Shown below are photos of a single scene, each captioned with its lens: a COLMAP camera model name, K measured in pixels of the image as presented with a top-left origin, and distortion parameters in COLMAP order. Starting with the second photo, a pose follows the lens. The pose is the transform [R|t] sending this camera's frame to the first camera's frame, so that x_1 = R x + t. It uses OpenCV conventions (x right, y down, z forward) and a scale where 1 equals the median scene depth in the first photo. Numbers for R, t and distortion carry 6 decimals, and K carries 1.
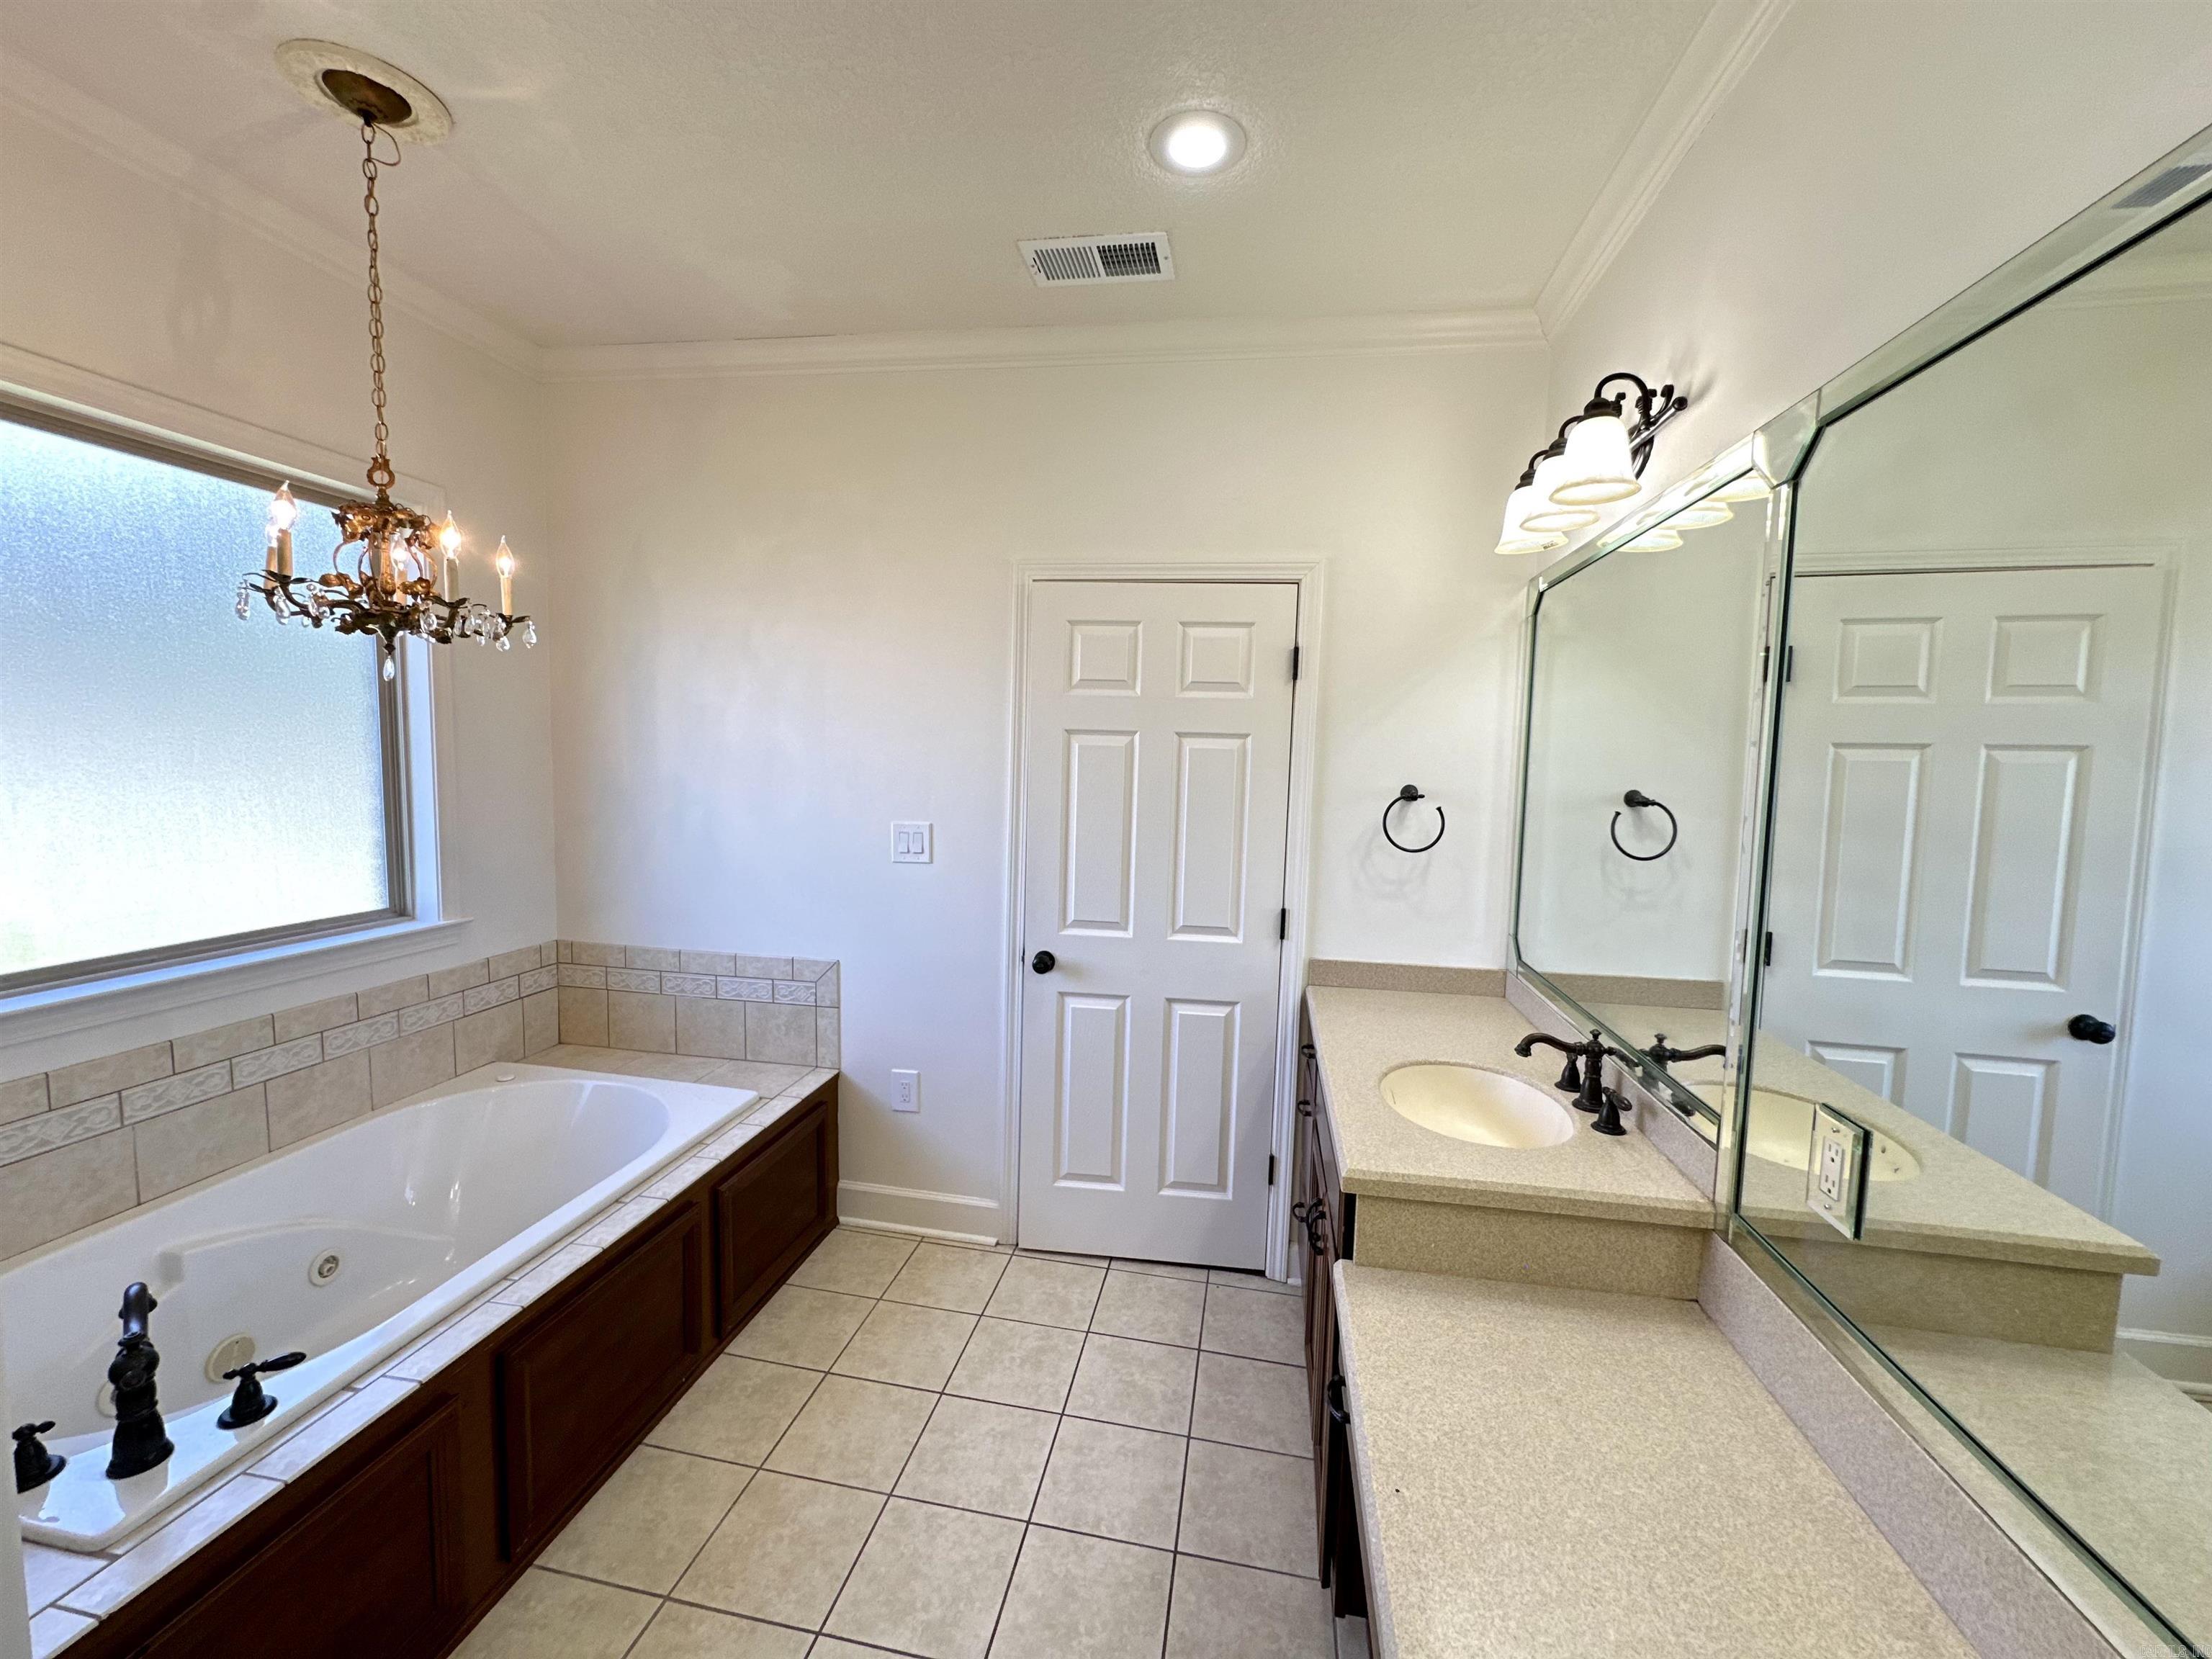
lens RADIAL K [[884.9, 0, 1093.0], [0, 884.9, 830.9], [0, 0, 1]] dist [-0.003557, 0.000318]
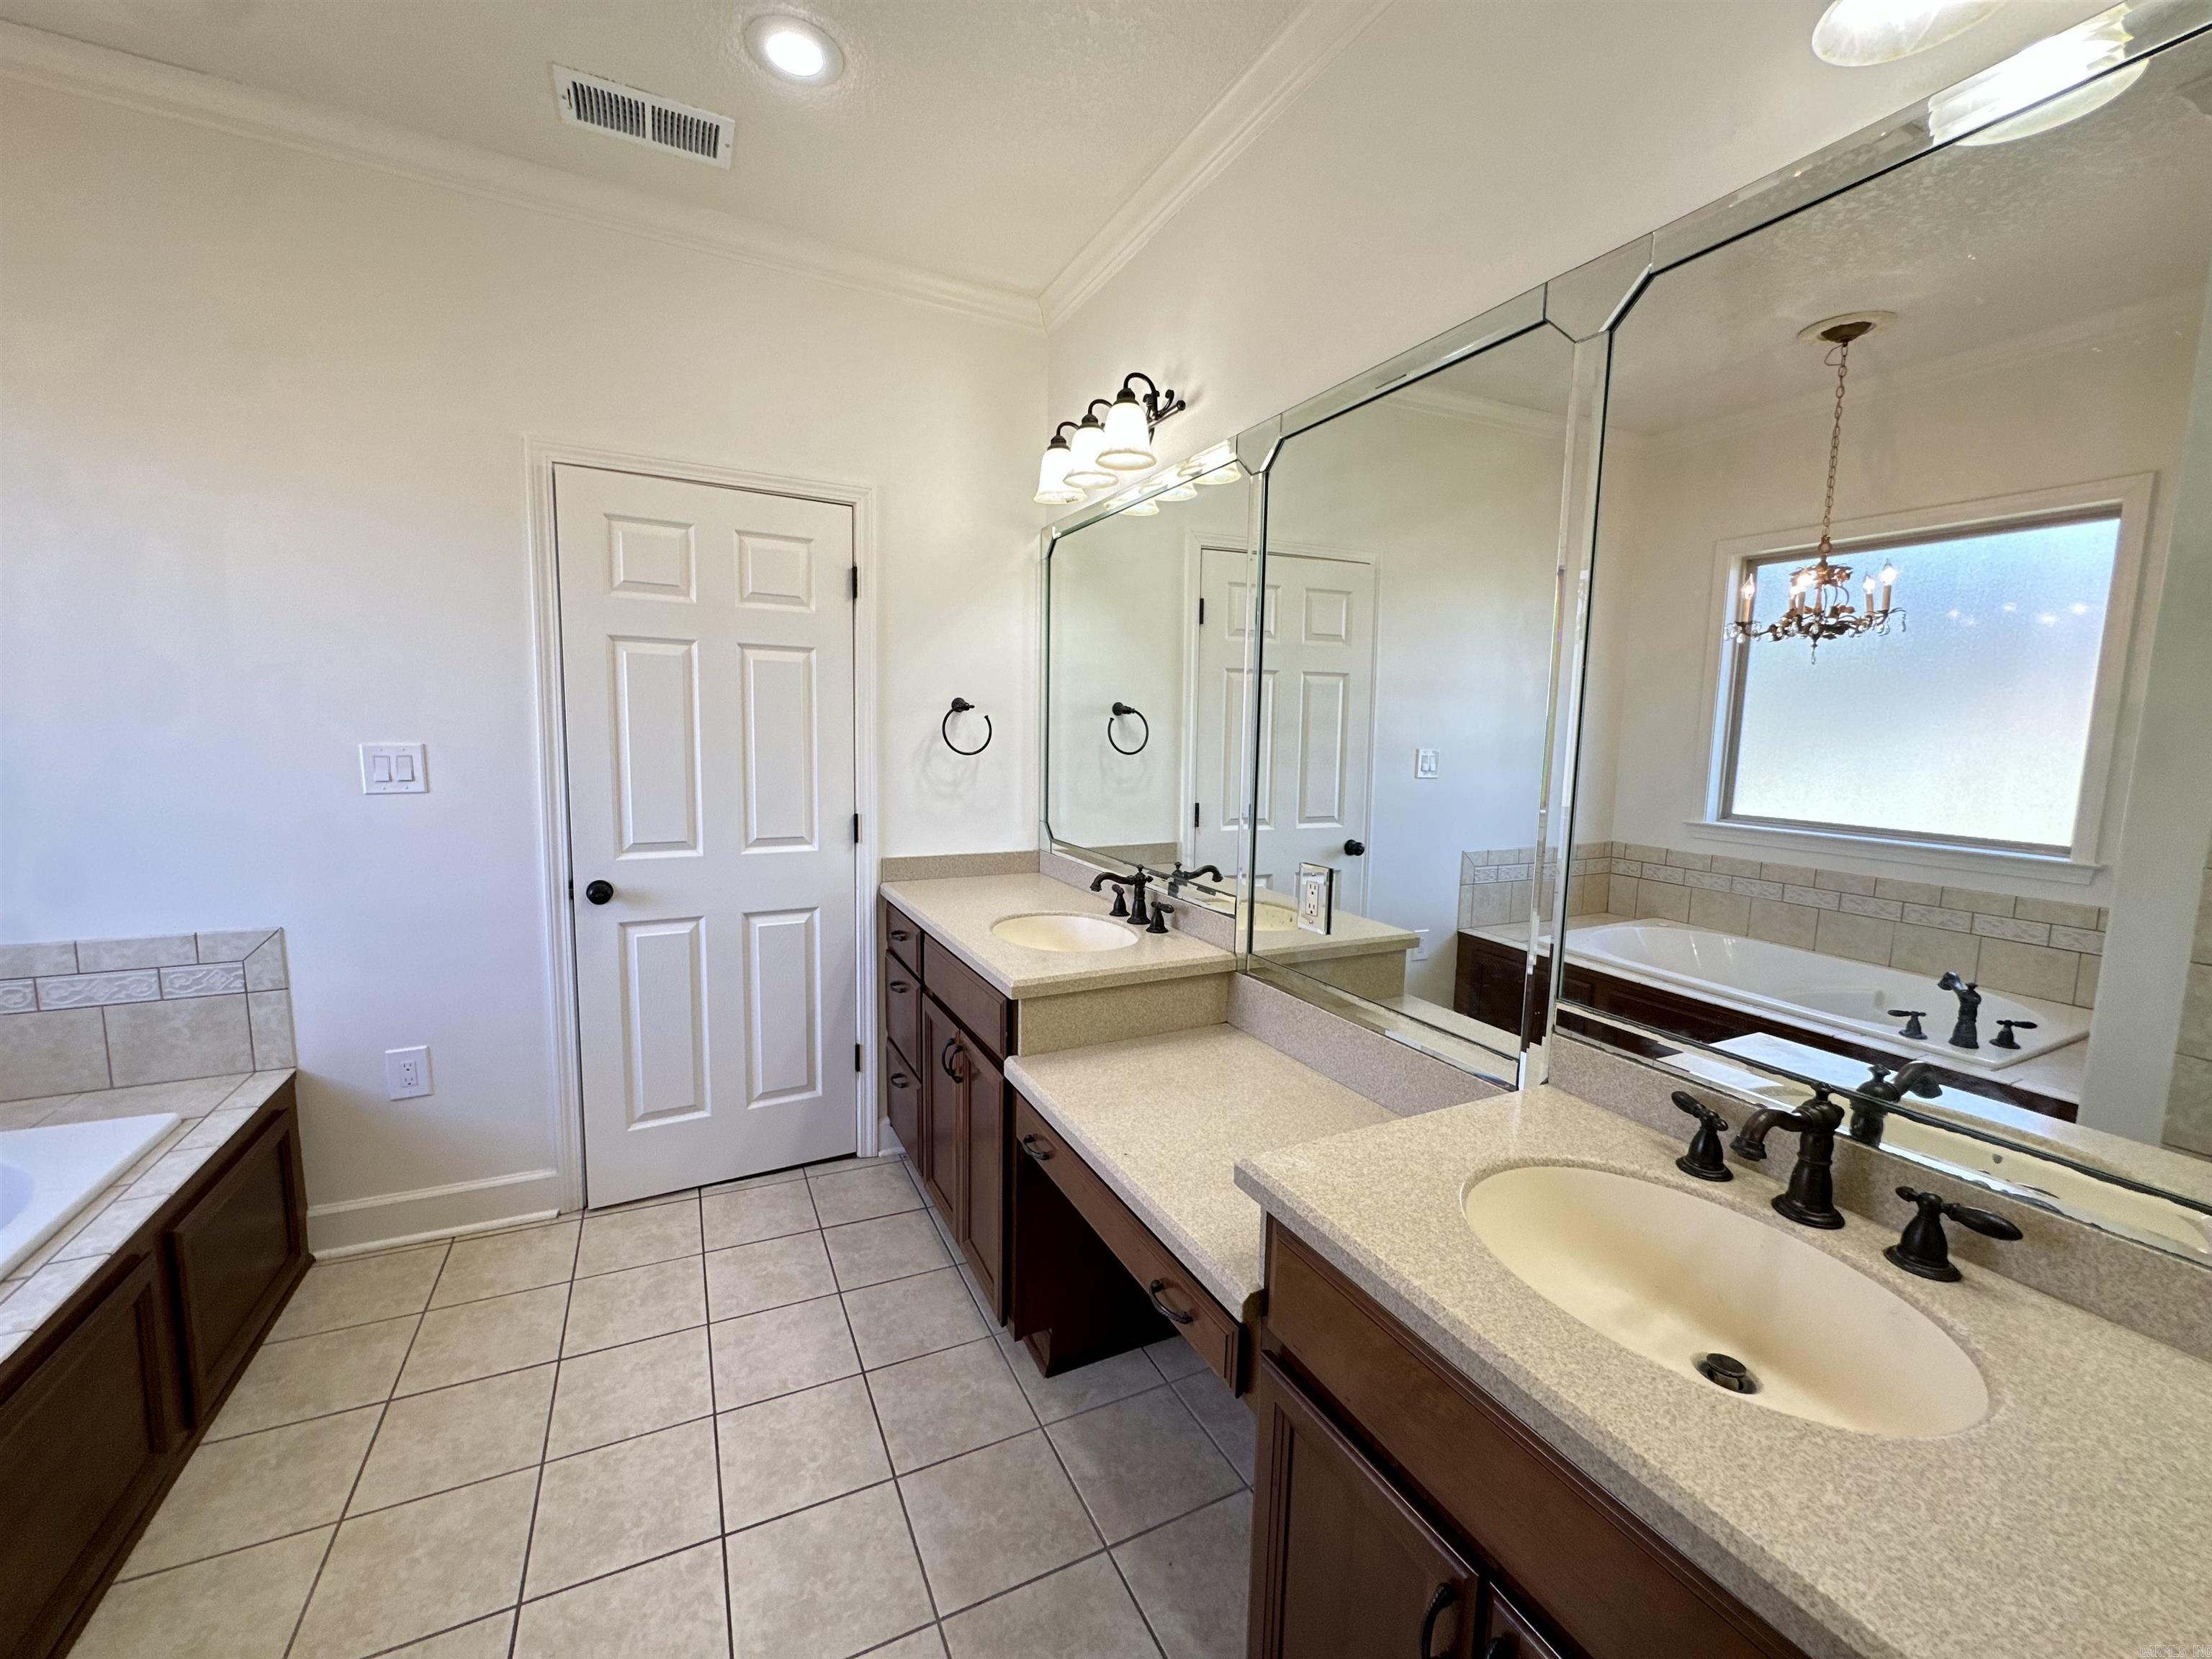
lens RADIAL K [[884.9, 0, 1101.6], [0, 884.9, 825.6], [0, 0, 1]] dist [-0.003557, 0.000318]
pose [[0.803438, -0.075187, 0.590622, -0.186513], [0.048175, 0.996951, 0.061379, 0.052662], [-0.593437, -0.020861, 0.804610, -0.040163]]
